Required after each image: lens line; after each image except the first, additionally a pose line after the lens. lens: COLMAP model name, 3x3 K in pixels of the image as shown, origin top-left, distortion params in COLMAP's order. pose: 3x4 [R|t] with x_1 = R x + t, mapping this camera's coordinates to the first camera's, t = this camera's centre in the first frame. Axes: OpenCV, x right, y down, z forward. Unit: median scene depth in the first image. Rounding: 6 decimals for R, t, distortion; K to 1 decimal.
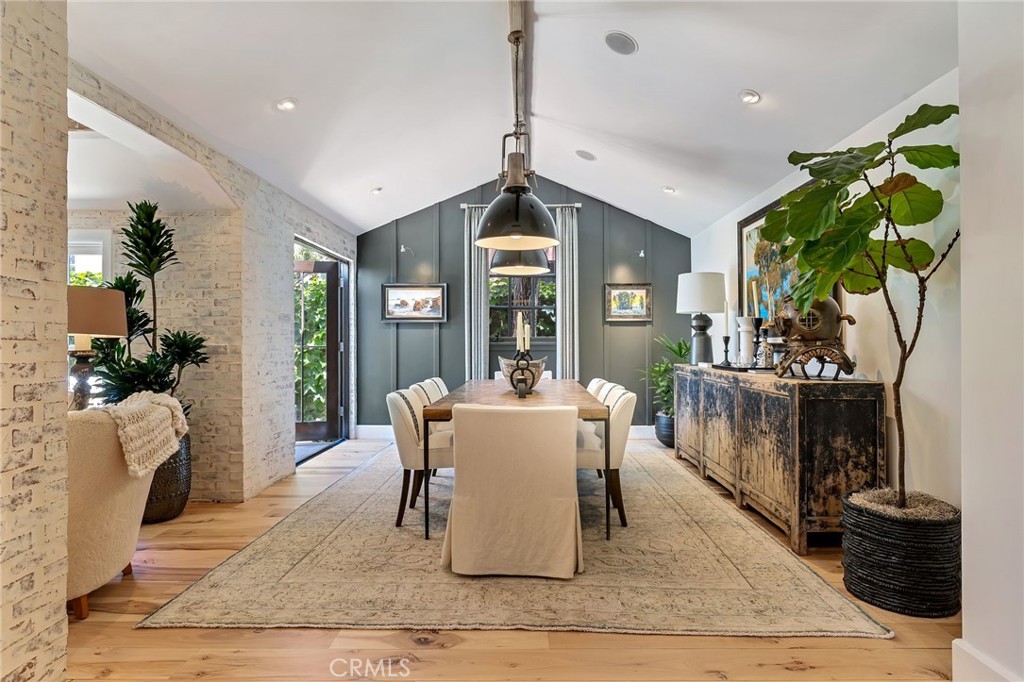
lens RADIAL K [[530.8, 0, 516.3], [0, 530.8, 343.9], [0, 0, 1]] dist [-0.000973, -0.000242]
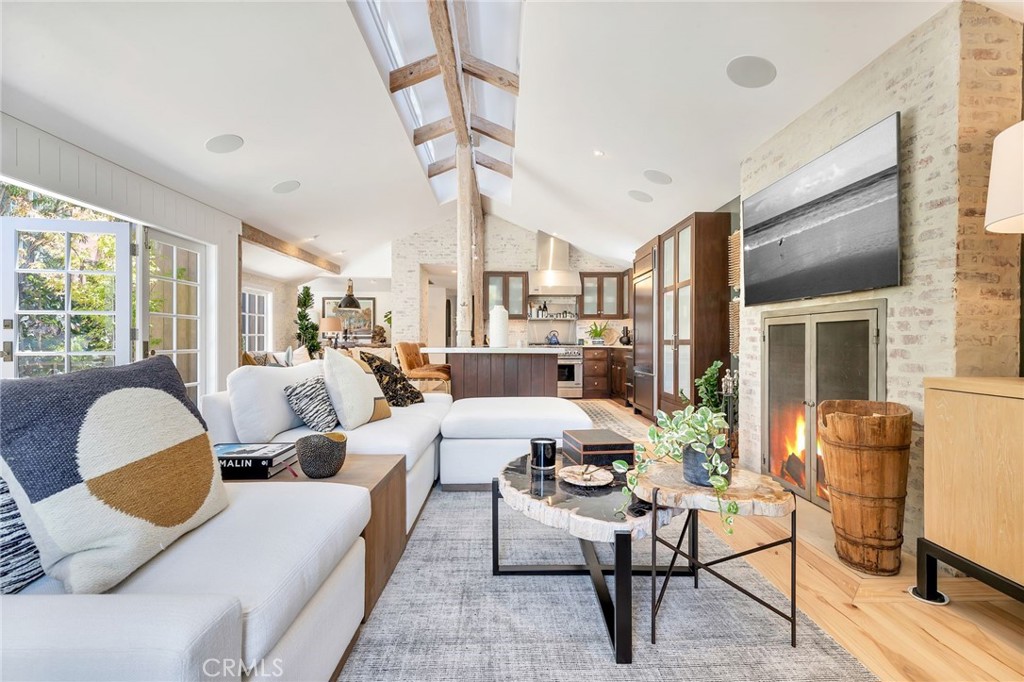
lens RADIAL K [[470.5, 0, 524.8], [0, 470.5, 341.6], [0, 0, 1]] dist [0.001671, 0.000194]
pose [[-0.062009, -0.002431, 0.998073, -3.509803], [-0.004697, 0.999987, 0.002144, 0.030923], [-0.998065, -0.004555, -0.062019, -0.040052]]
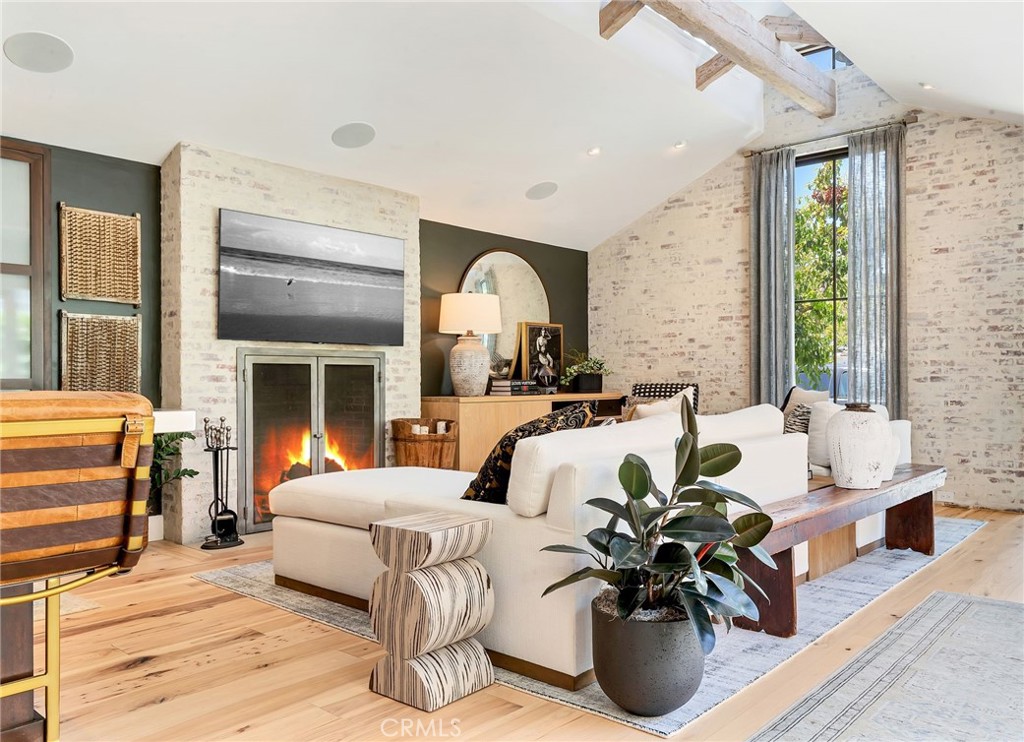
lens RADIAL K [[781.4, 0, 569.6], [0, 781.4, 376.8], [0, 0, 1]] dist [0.002240, -0.003990]
pose [[-0.628846, -0.000494, -0.777530, -1.653929], [0.005369, 0.999973, -0.004978, 0.032625], [0.777511, -0.007304, -0.628827, 0.853549]]
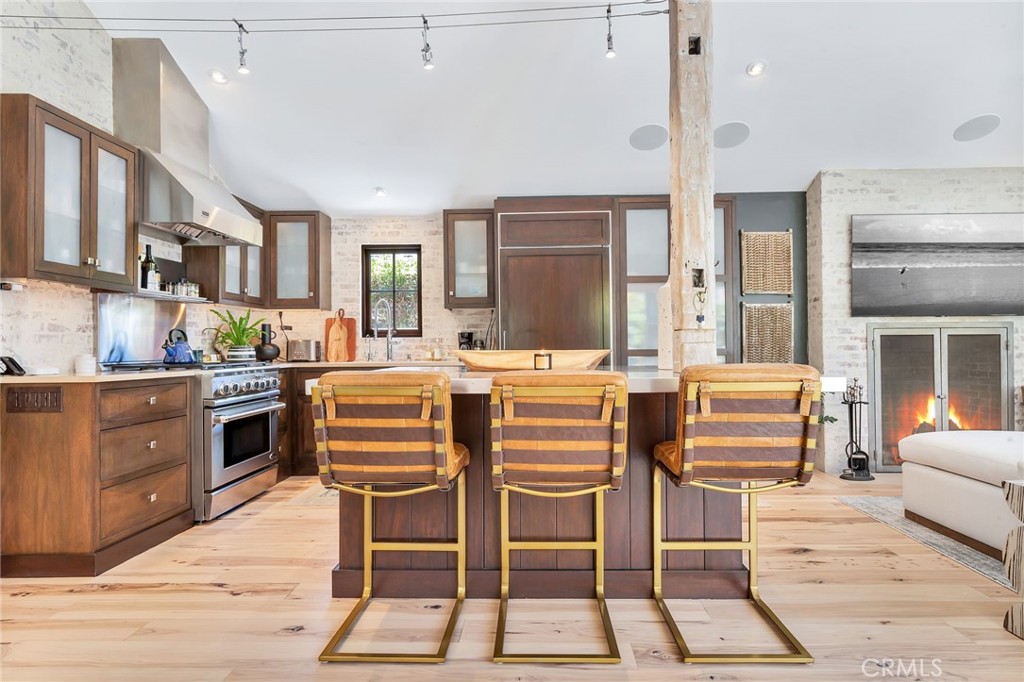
lens RADIAL K [[611.8, 0, 522.4], [0, 611.8, 342.0], [0, 0, 1]] dist [0.000489, -0.000576]
pose [[-0.999879, 0.007492, 0.013639, -1.604050], [0.007350, 0.999918, -0.010497, 0.020701], [-0.013717, -0.010396, -0.999852, 0.905709]]
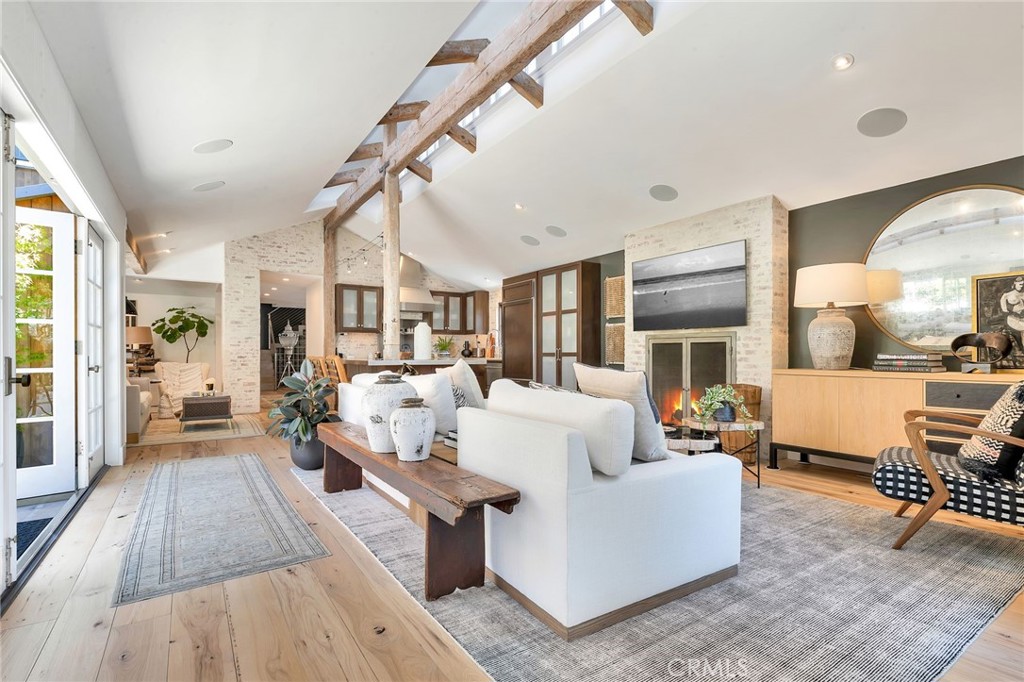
lens RADIAL K [[488.7, 0, 521.8], [0, 488.7, 353.4], [0, 0, 1]] dist [-0.003983, -0.000498]
pose [[-0.574006, 0.001057, 0.818851, -3.655764], [-0.001291, 0.999997, -0.002195, 0.033979], [-0.818850, -0.002317, -0.574003, 0.739547]]
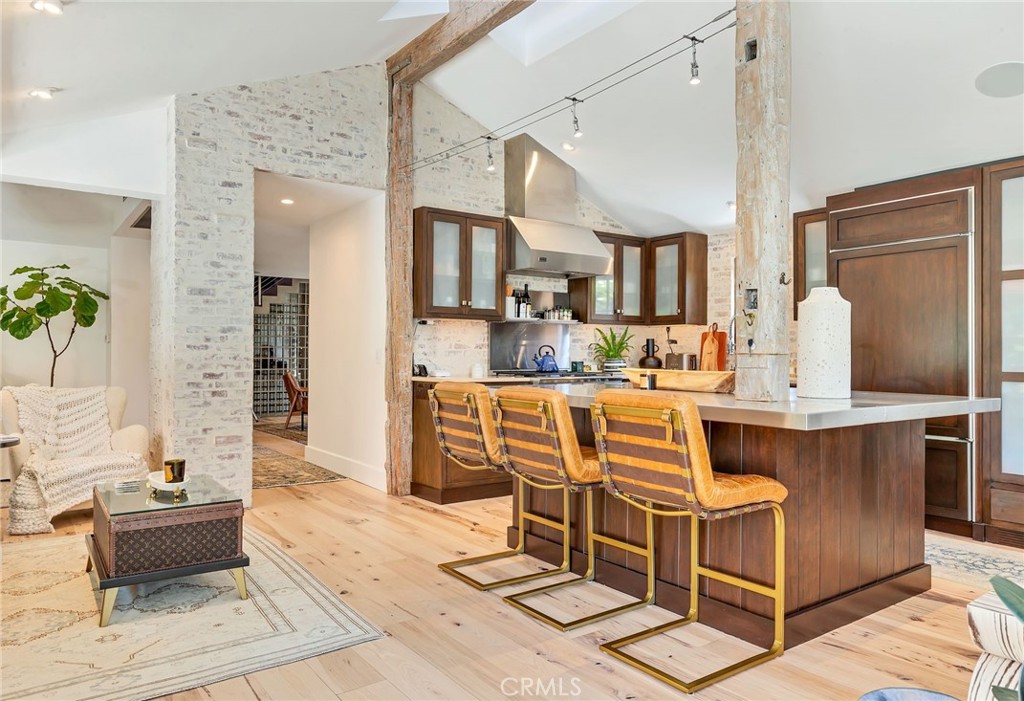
lens RADIAL K [[691.0, 0, 512.0], [0, 691.0, 350.5], [0, 0, 1]] dist [0.004326, 0.002468]
pose [[-0.593562, 0.000681, 0.804788, -2.344159], [-0.007025, 0.999957, -0.006027, 0.000099], [-0.804758, -0.009231, -0.593531, 0.840096]]
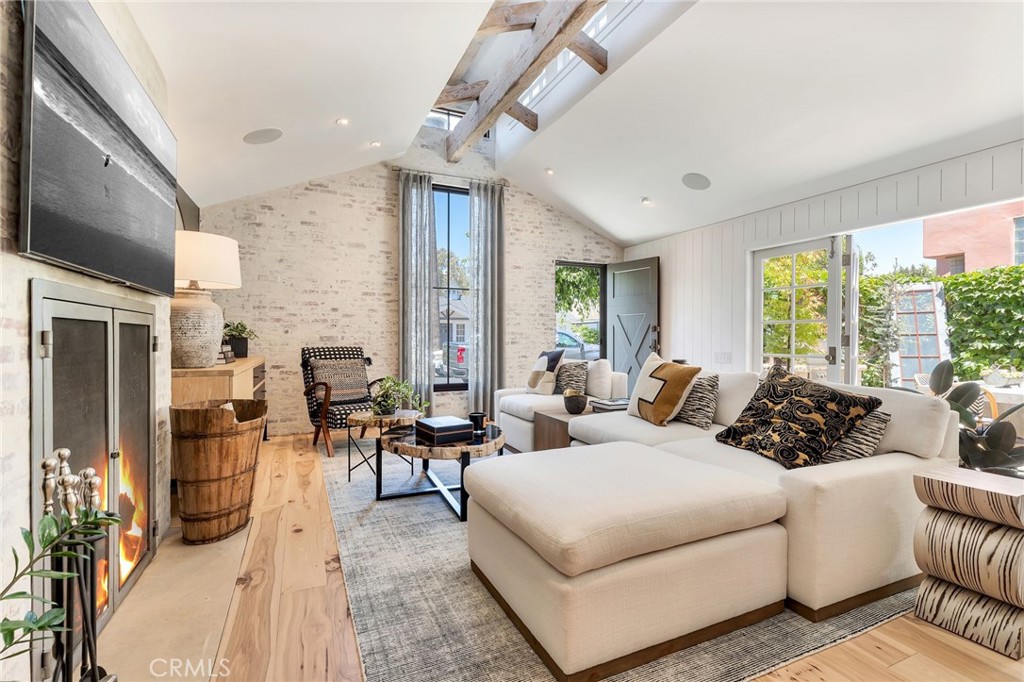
lens RADIAL K [[476.7, 0, 518.3], [0, 476.7, 342.7], [0, 0, 1]] dist [0.008682, -0.000446]
pose [[0.432206, 0.009880, -0.901721, -1.915825], [-0.000564, 0.999943, 0.010686, 0.011609], [0.901775, -0.004110, 0.432187, -0.463016]]
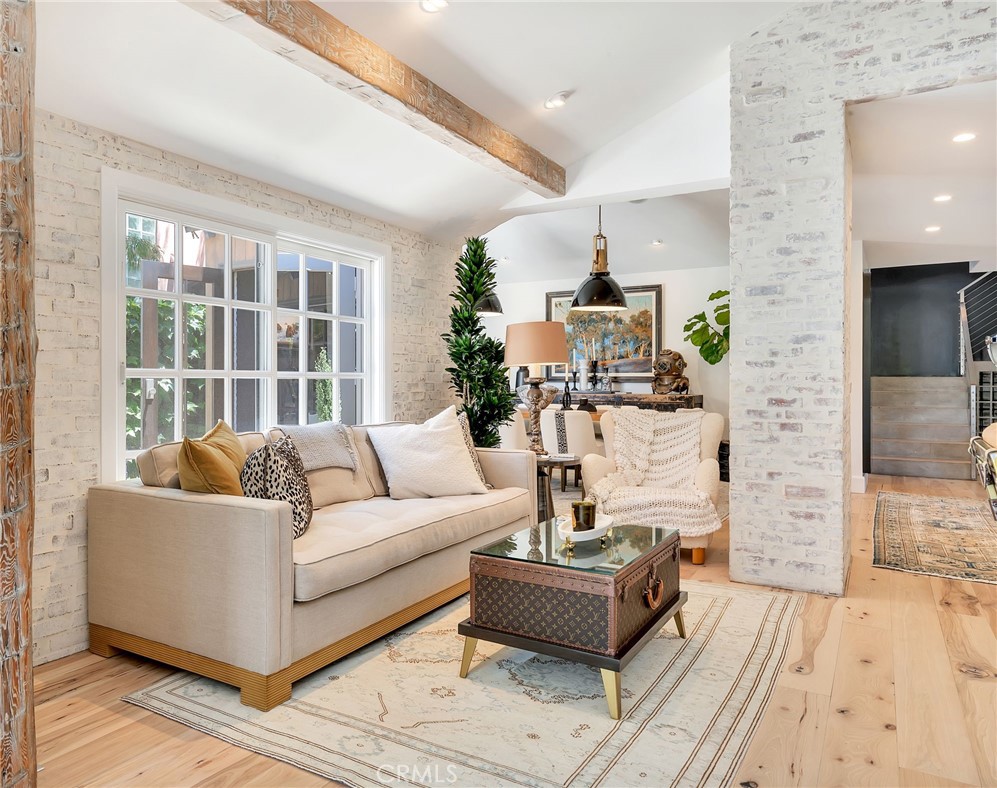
lens RADIAL K [[707.2, 0, 416.5], [0, 707.2, 381.8], [0, 0, 1]] dist [0.000810, -0.003295]
pose [[0.537253, 0.000632, 0.843421, -2.029172], [-0.004379, 0.999988, 0.002041, 0.017591], [-0.843410, -0.004790, 0.537249, 0.364768]]
